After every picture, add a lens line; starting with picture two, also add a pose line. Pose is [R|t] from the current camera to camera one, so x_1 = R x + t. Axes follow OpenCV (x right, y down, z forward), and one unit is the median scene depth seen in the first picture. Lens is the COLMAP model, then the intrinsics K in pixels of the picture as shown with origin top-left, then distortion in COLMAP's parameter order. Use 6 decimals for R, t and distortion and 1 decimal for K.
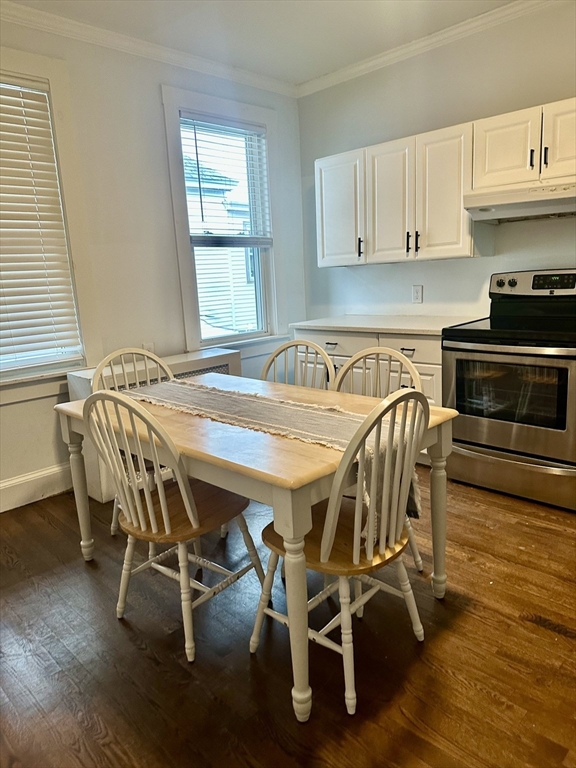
lens RADIAL K [[532.7, 0, 284.6], [0, 532.7, 379.1], [0, 0, 1]] dist [0.091498, -0.150600]
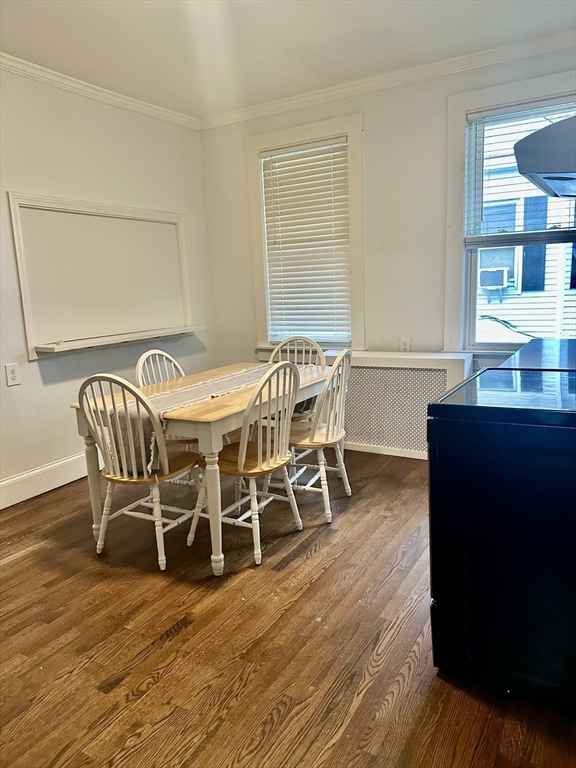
lens RADIAL K [[537.5, 0, 288.9], [0, 537.5, 381.8], [0, 0, 1]] dist [0.096234, -0.140439]
pose [[0.246686, 0.211027, -0.945840, 0.856641], [-0.161904, 0.971260, 0.174472, -0.146612], [0.955475, 0.110095, 0.273763, 0.493112]]
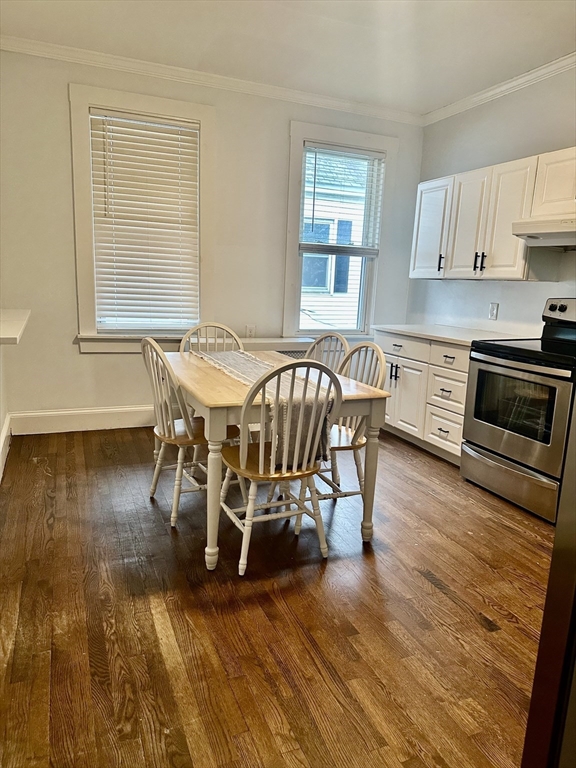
lens RADIAL K [[537.5, 0, 288.9], [0, 537.5, 381.8], [0, 0, 1]] dist [0.096234, -0.140439]
pose [[0.921379, 0.159841, -0.354276, 0.323976], [-0.163140, 0.986385, 0.020749, 0.026167], [0.352769, 0.038679, 0.934911, -0.165048]]
